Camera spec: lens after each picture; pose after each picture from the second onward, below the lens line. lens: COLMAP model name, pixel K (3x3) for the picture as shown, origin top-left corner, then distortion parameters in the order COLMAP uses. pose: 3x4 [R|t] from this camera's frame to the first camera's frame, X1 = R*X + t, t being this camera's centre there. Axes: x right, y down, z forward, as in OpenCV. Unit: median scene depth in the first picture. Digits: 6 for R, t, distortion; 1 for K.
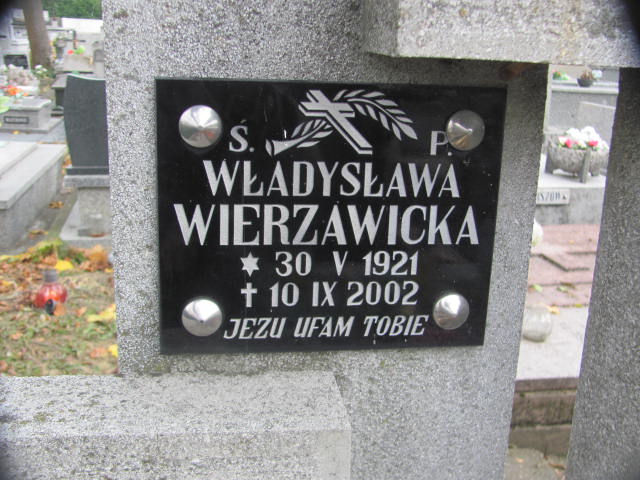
lens RADIAL K [[688.5, 0, 321.8], [0, 688.5, 244.3], [0, 0, 1]] dist [0.061373, 0.000000]
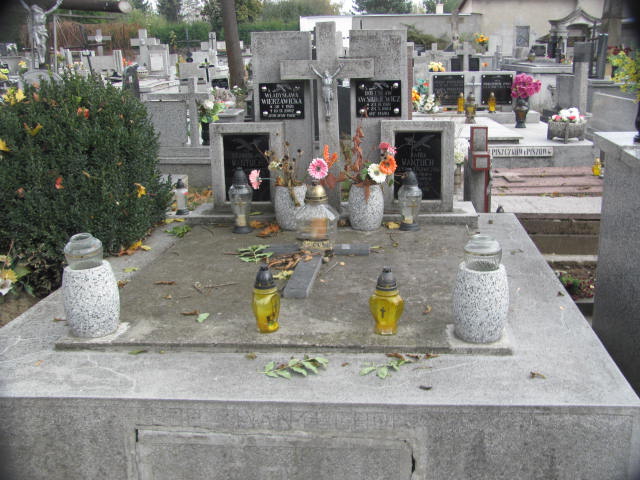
lens RADIAL K [[670.3, 0, 319.7], [0, 670.3, 240.9], [0, 0, 1]] dist [-0.030433, 0.000000]
pose [[0.967929, 0.011292, -0.250968, 2.311288], [-0.014196, 0.999852, -0.009762, 1.589959], [0.250821, 0.013012, 0.967946, -6.079327]]
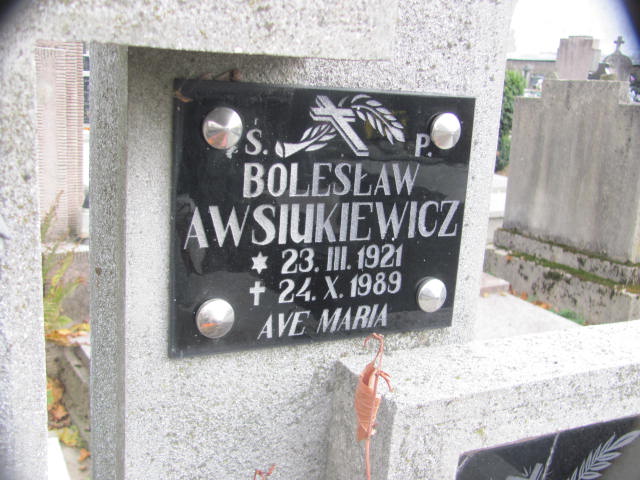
lens RADIAL K [[731.3, 0, 318.8], [0, 731.3, 237.0], [0, 0, 1]] dist [0.035405, 0.000000]
pose [[0.947642, -0.040179, 0.316797, -0.361978], [0.045663, 0.998908, -0.009904, 0.004567], [-0.316053, 0.023851, 0.948442, -0.063561]]
